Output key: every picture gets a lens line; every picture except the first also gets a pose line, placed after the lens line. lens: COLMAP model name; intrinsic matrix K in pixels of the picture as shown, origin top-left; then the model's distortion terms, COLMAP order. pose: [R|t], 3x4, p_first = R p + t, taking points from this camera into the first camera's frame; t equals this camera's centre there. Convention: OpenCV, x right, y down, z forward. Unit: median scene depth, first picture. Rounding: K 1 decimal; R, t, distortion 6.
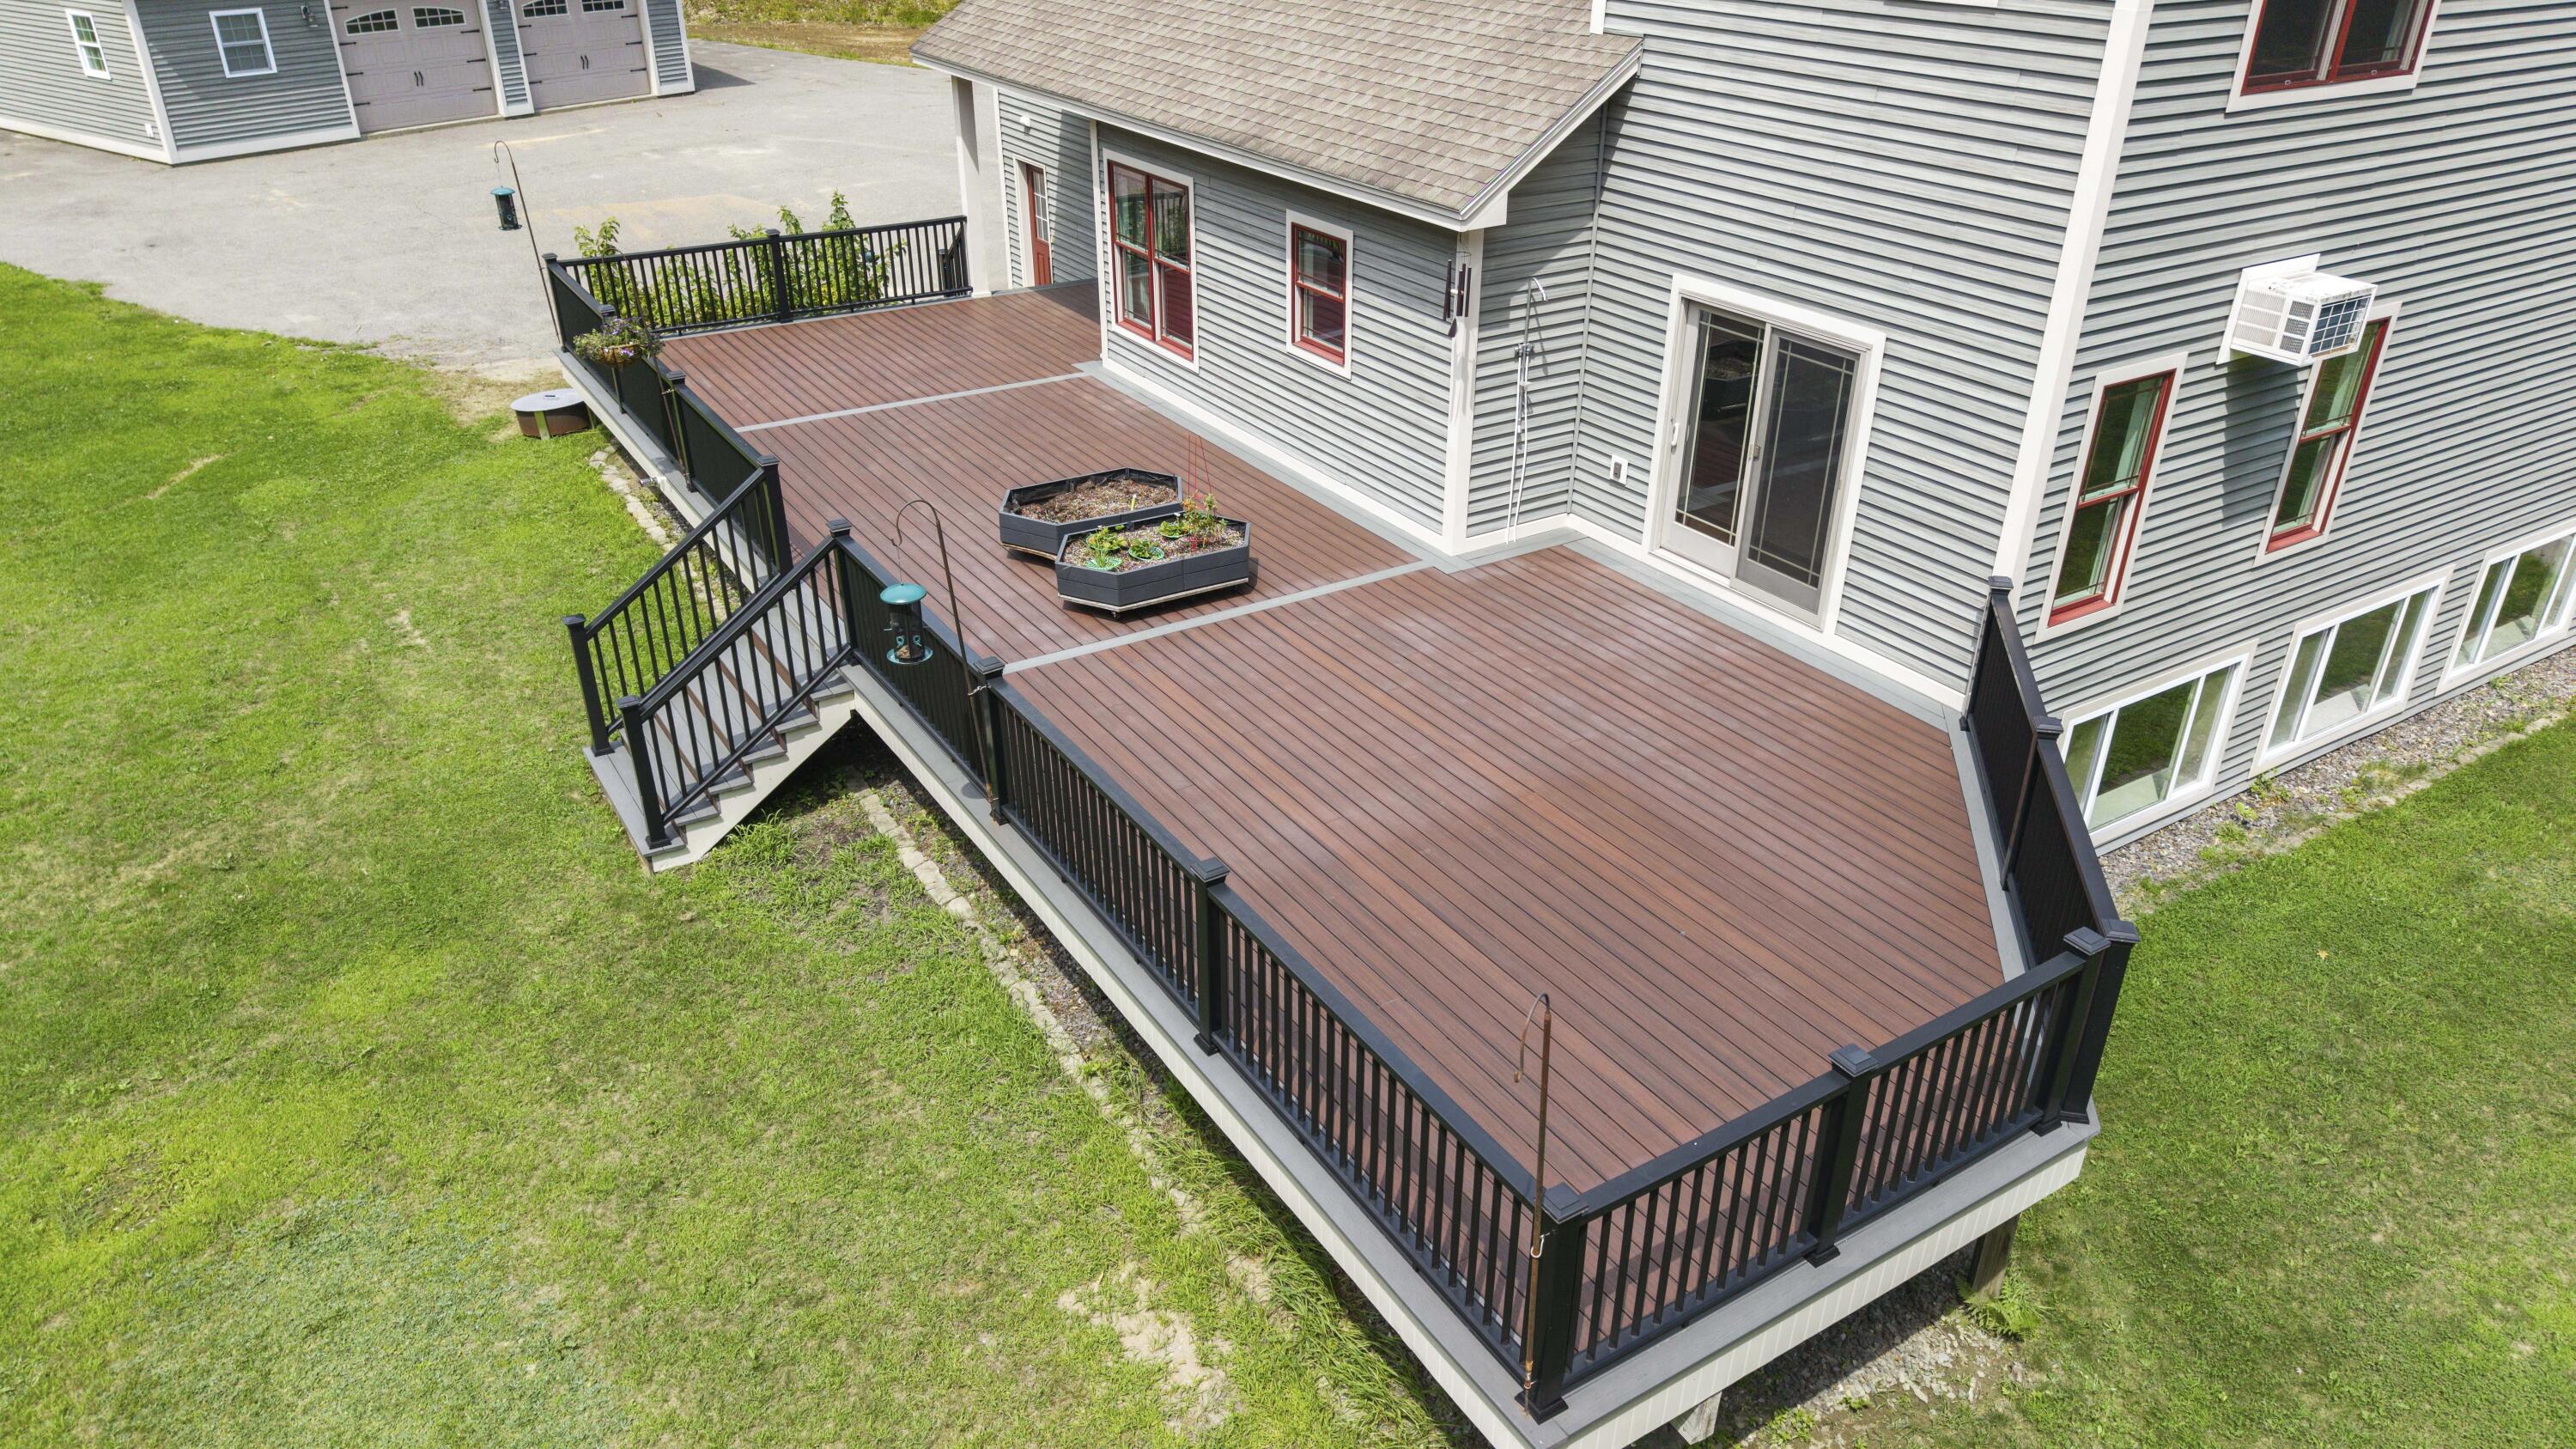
lens RADIAL K [[1721.3, 0, 1288.0], [0, 1721.3, 724.5], [0, 0, 1]] dist [0.002609, -0.001130]
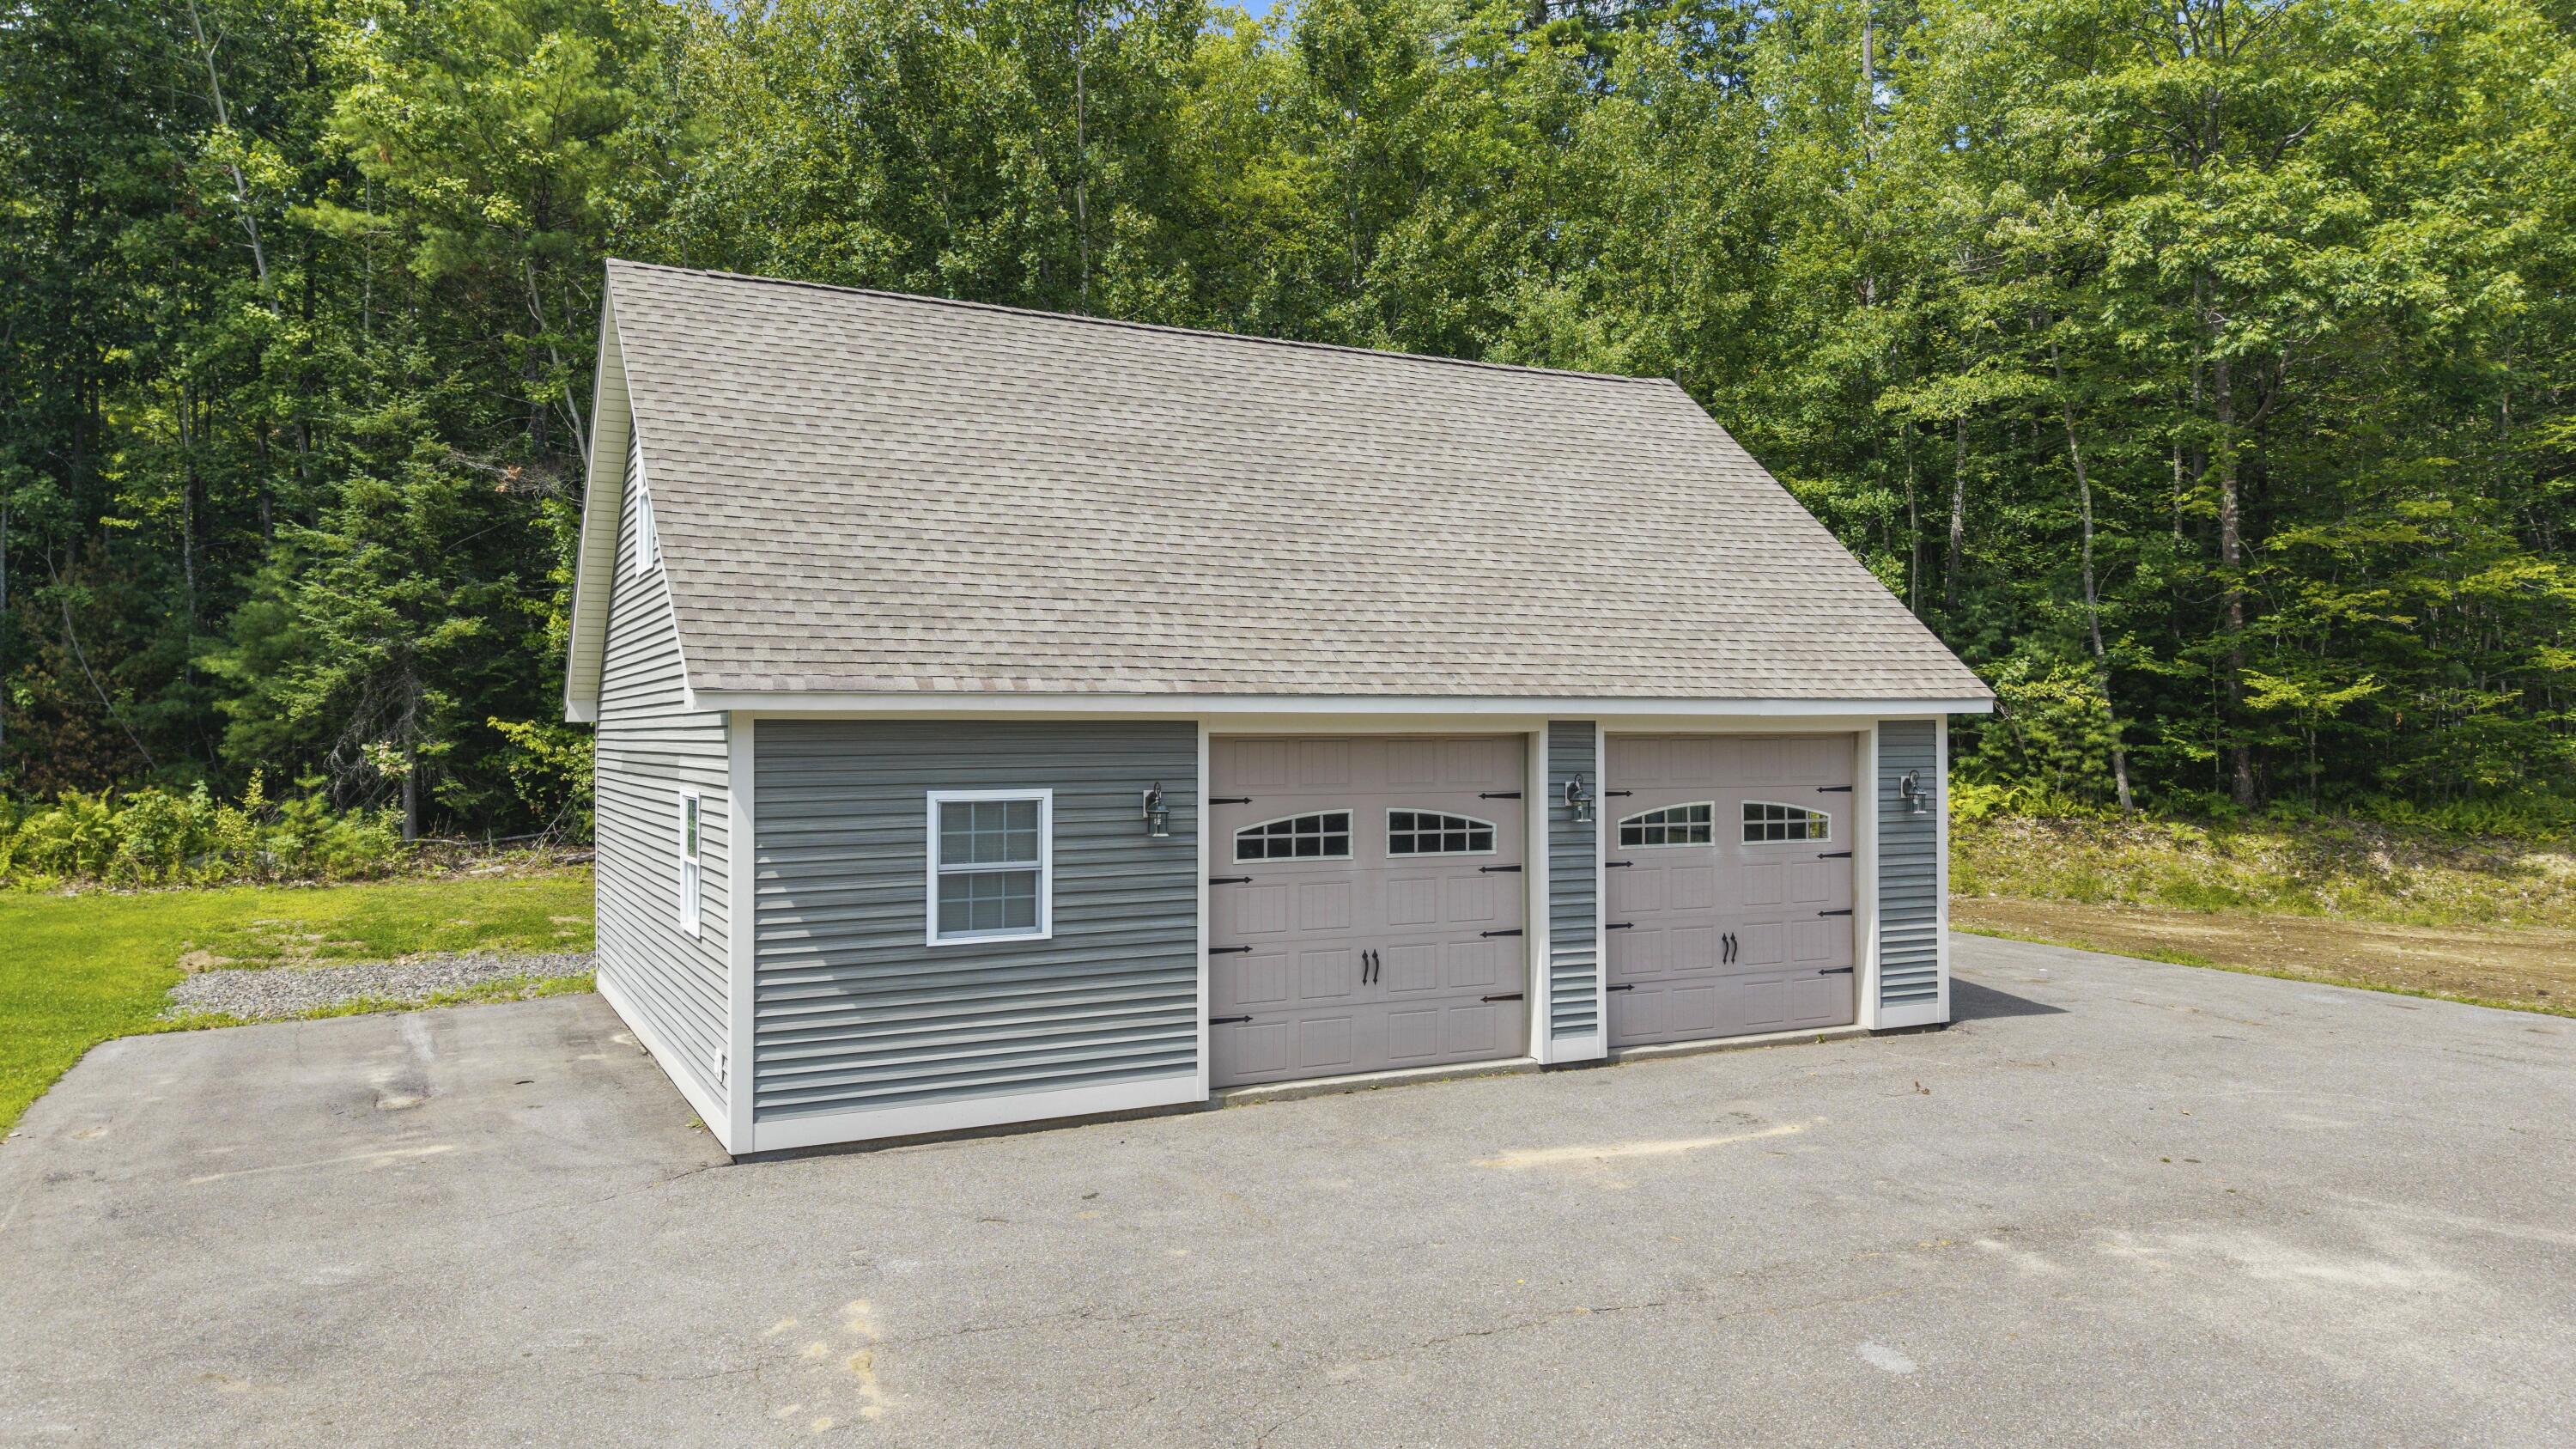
lens RADIAL K [[1740.6, 0, 1336.3], [0, 1740.6, 735.2], [0, 0, 1]] dist [0.027094, -0.075351]
pose [[0.889829, -0.014399, -0.456066, -0.729561], [-0.204972, 0.880367, -0.427716, -0.554672], [0.407664, 0.474075, 0.780425, 1.466737]]
